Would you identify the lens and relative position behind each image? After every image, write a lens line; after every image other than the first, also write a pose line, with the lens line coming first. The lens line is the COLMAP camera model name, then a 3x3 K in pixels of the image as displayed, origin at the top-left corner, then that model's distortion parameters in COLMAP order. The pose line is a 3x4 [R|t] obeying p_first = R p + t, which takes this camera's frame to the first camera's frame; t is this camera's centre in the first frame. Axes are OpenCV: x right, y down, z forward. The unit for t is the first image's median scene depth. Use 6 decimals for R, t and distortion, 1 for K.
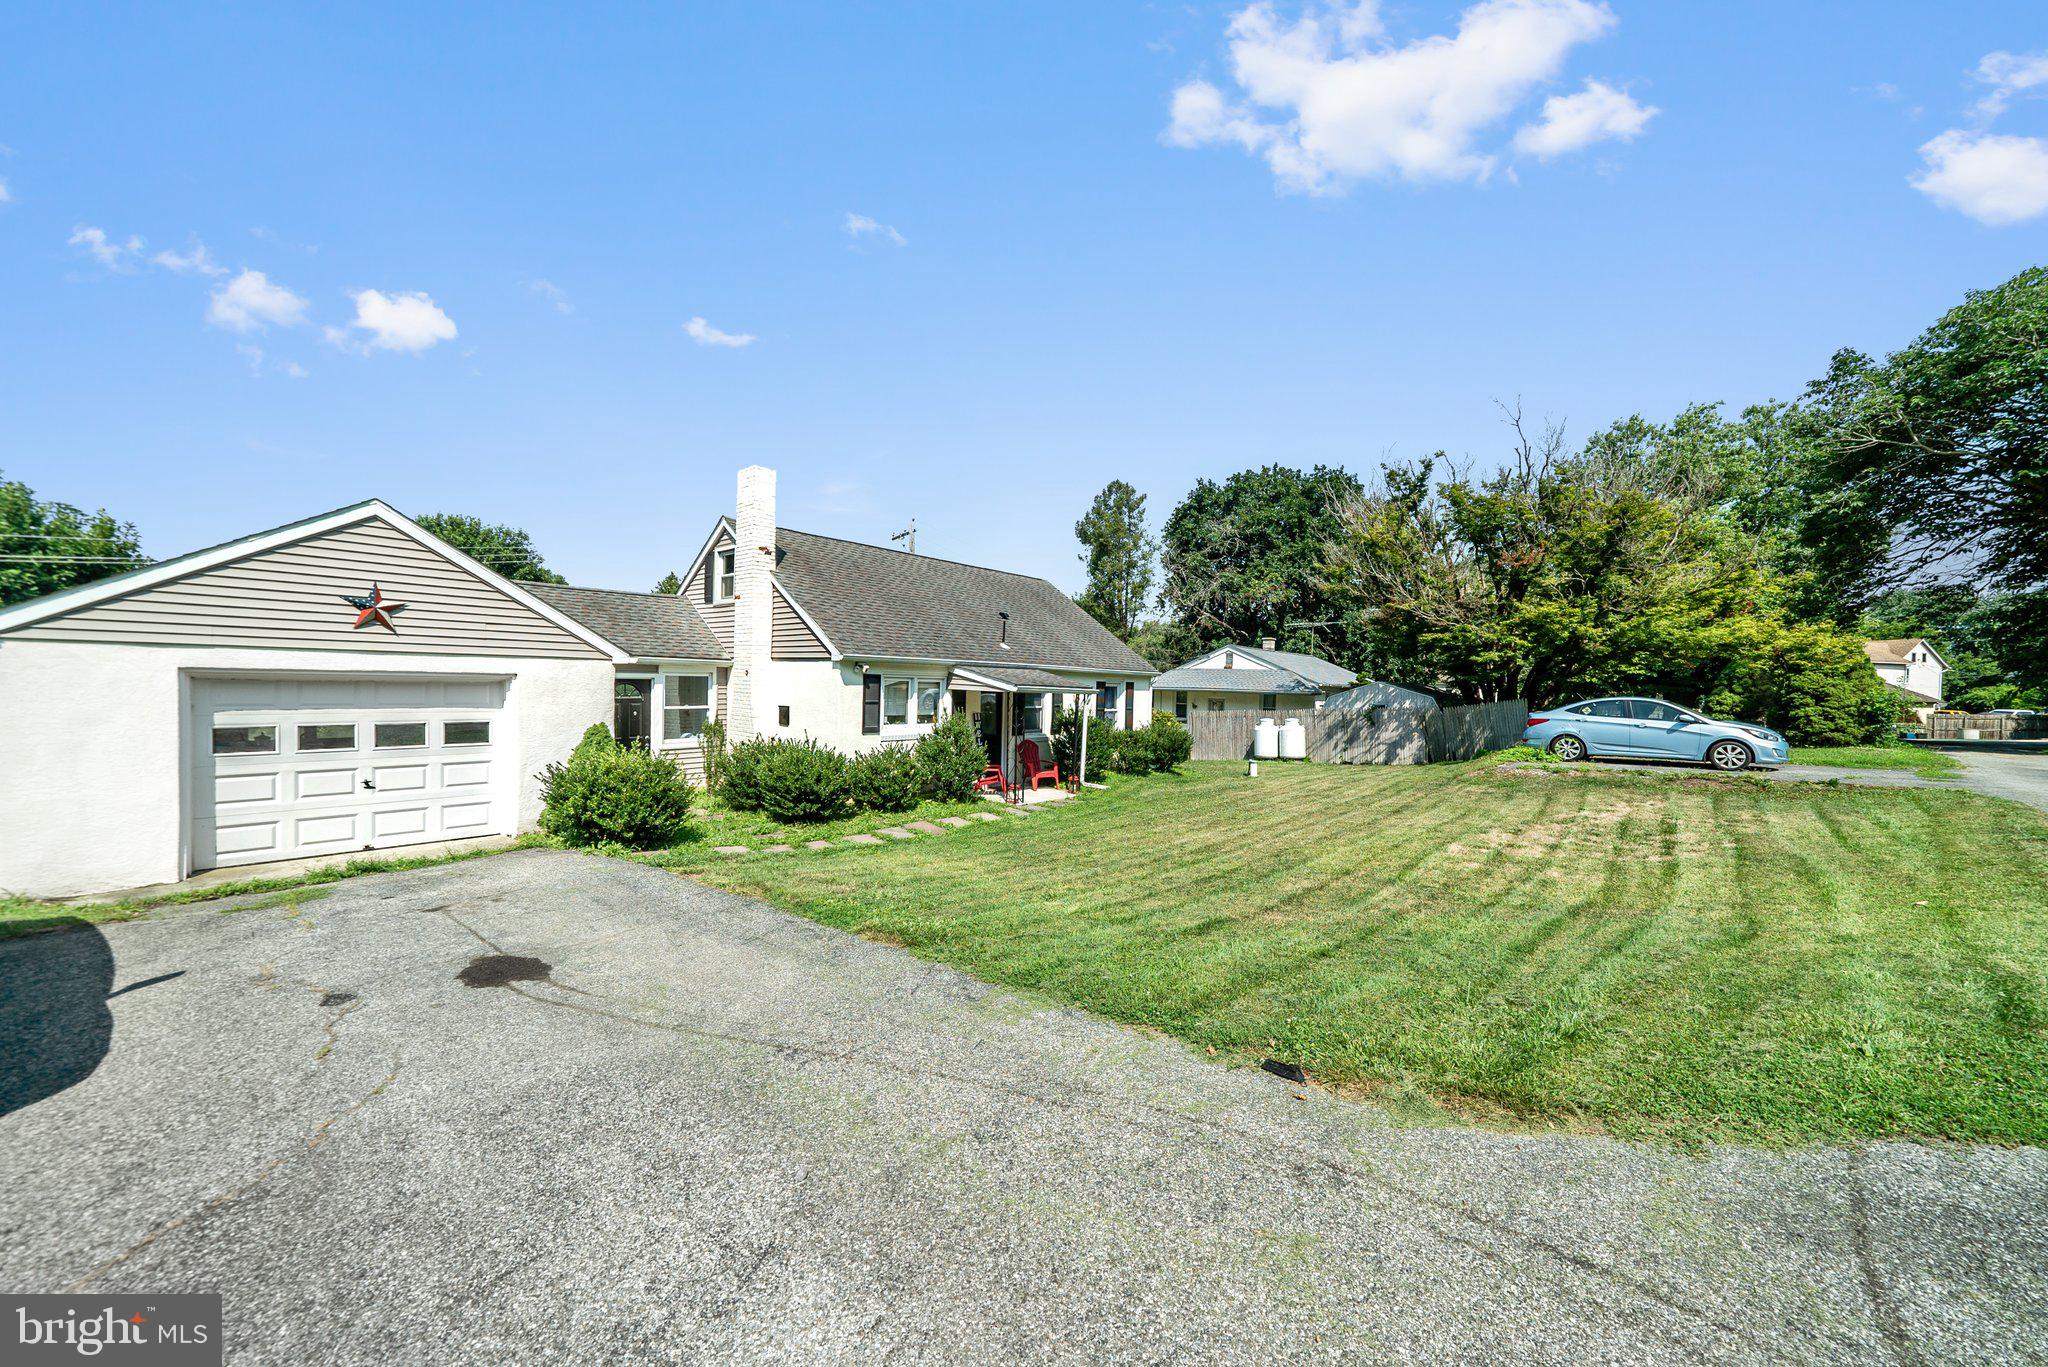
lens RADIAL K [[711.8, 0, 1035.8], [0, 711.8, 681.2], [0, 0, 1]] dist [-0.007685, -0.000098]
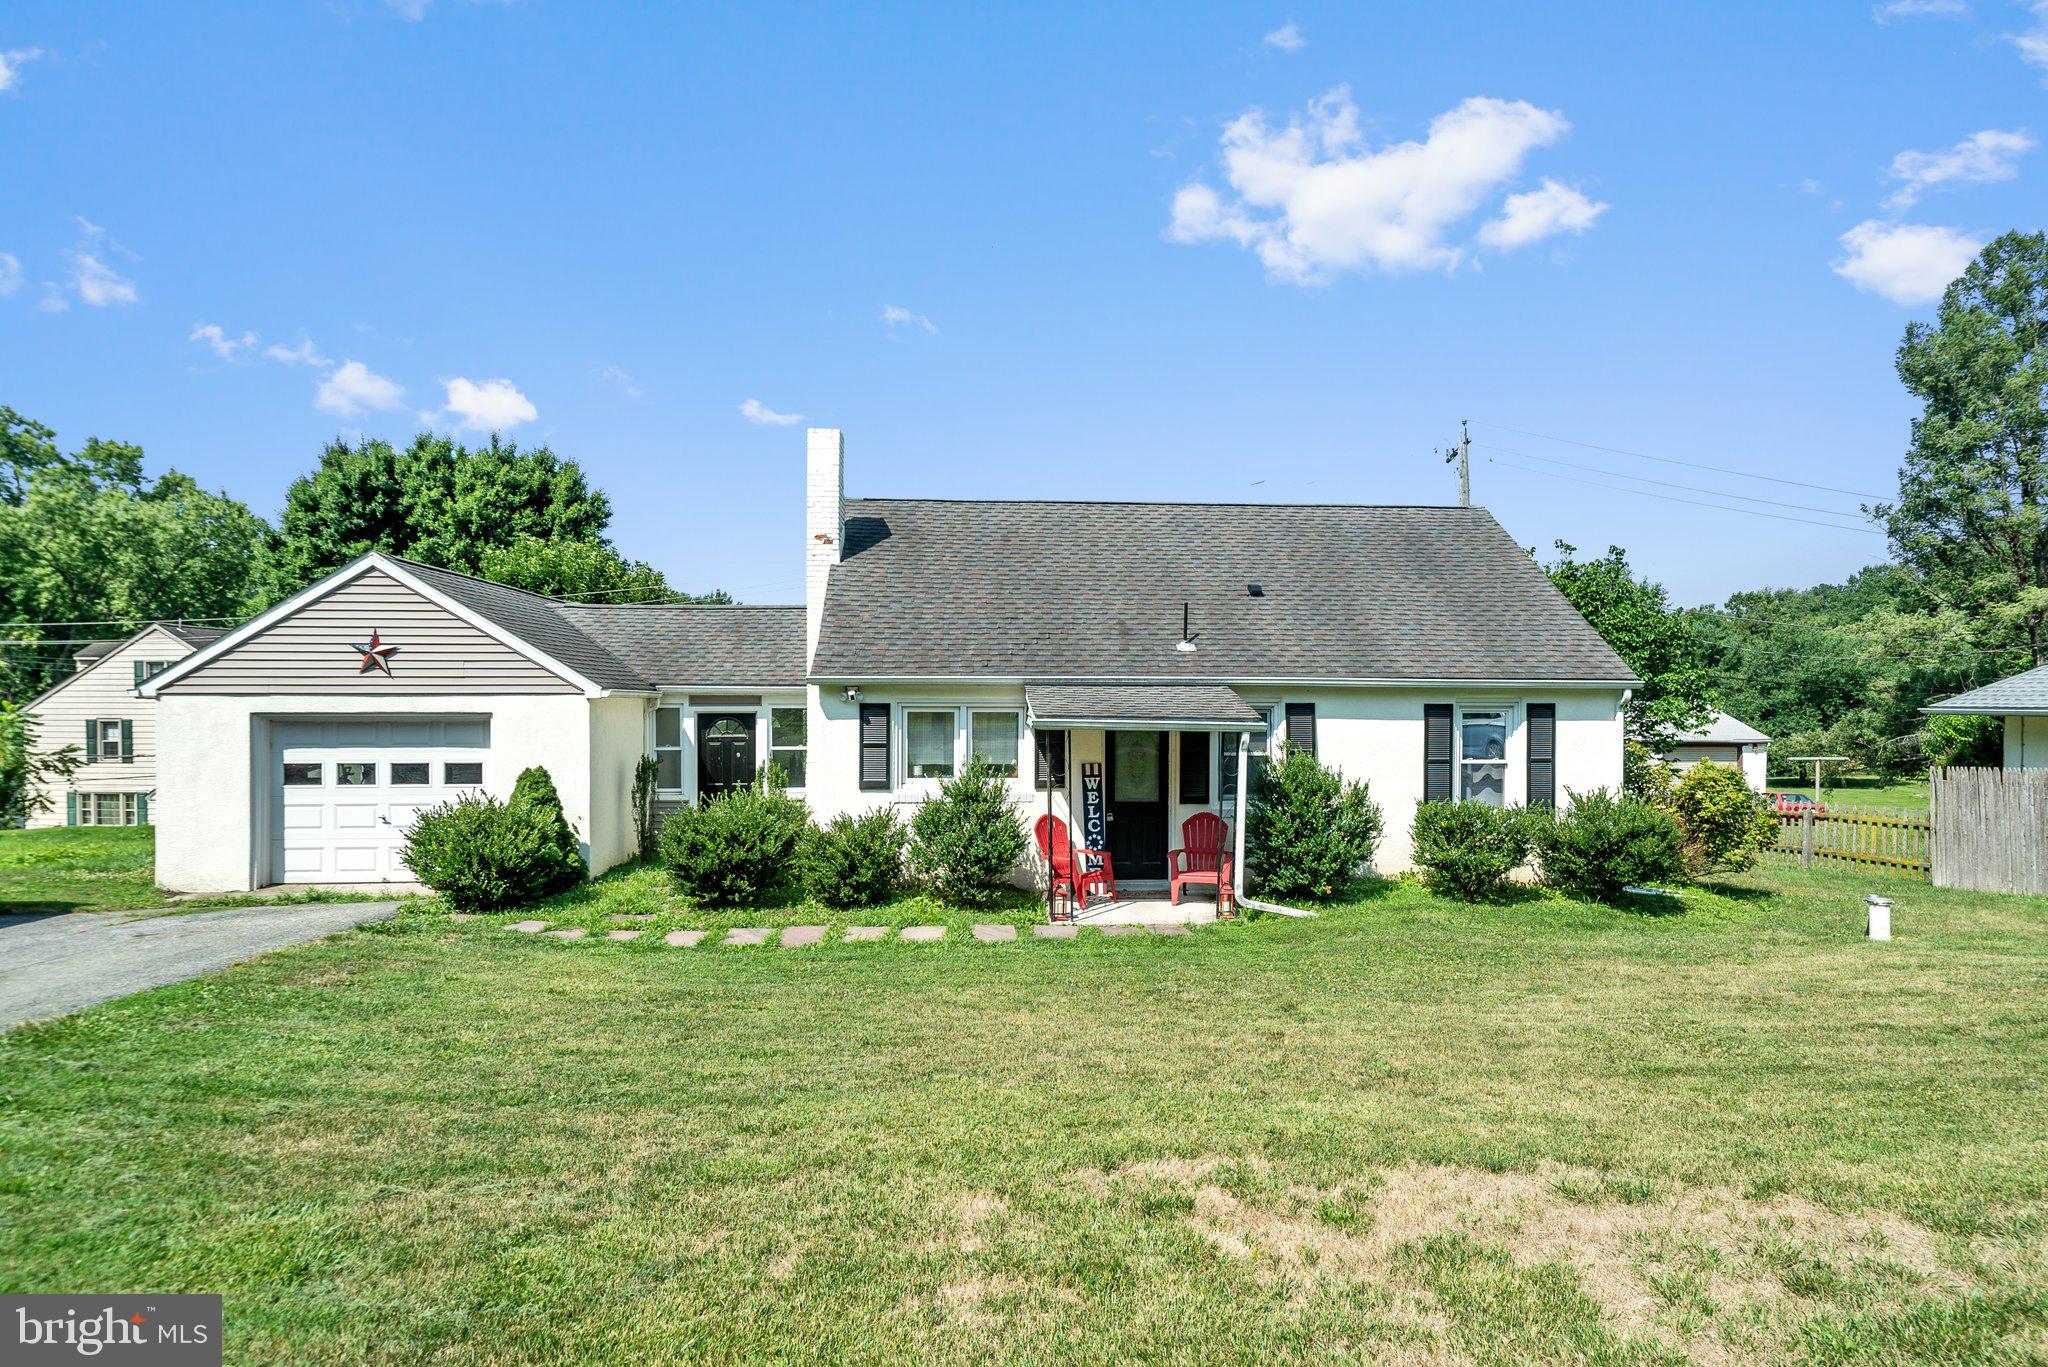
lens RADIAL K [[1117.2, 0, 1032.8], [0, 1117.2, 673.6], [0, 0, 1]] dist [-0.001635, 0.003173]
pose [[0.701000, -0.036458, -0.712229, 0.611241], [0.017720, 0.999275, -0.033710, 0.000809], [0.712941, 0.011010, 0.701137, 0.340668]]
